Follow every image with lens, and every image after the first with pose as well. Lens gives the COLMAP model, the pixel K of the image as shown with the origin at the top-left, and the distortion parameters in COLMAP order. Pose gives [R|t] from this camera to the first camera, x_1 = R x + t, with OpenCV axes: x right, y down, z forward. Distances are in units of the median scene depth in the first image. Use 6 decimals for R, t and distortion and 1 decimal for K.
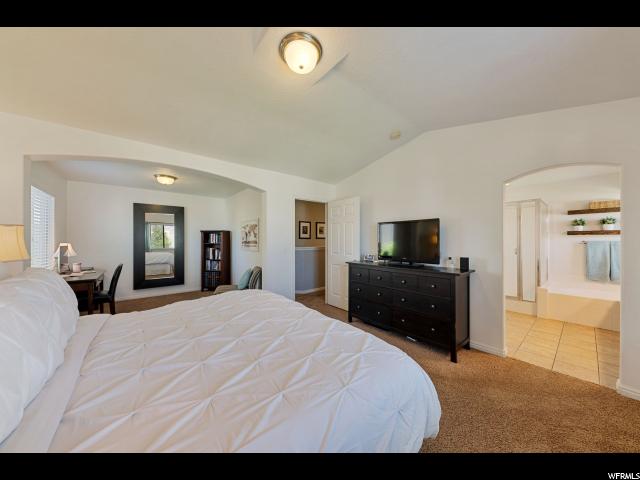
lens RADIAL K [[220.6, 0, 321.6], [0, 220.6, 238.8], [0, 0, 1]] dist [0.004405, -0.000545]
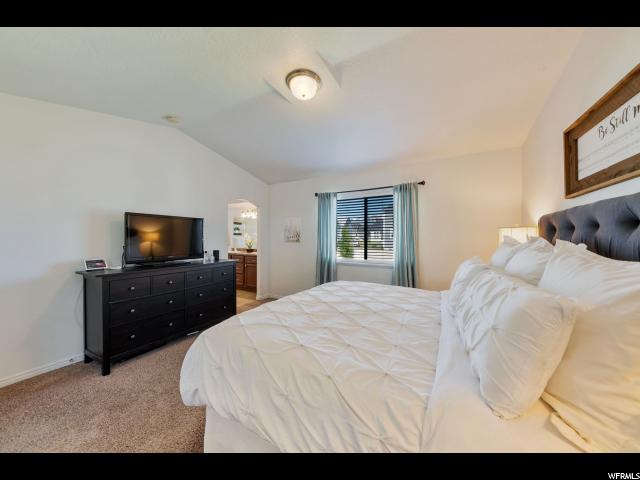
lens RADIAL K [[220.6, 0, 319.2], [0, 220.6, 238.0], [0, 0, 1]] dist [0.004405, -0.000545]
pose [[-0.336691, -0.003400, 0.941609, -0.915883], [-0.014594, 0.999892, -0.001608, 0.000708], [-0.941502, -0.014283, -0.336705, 0.955427]]
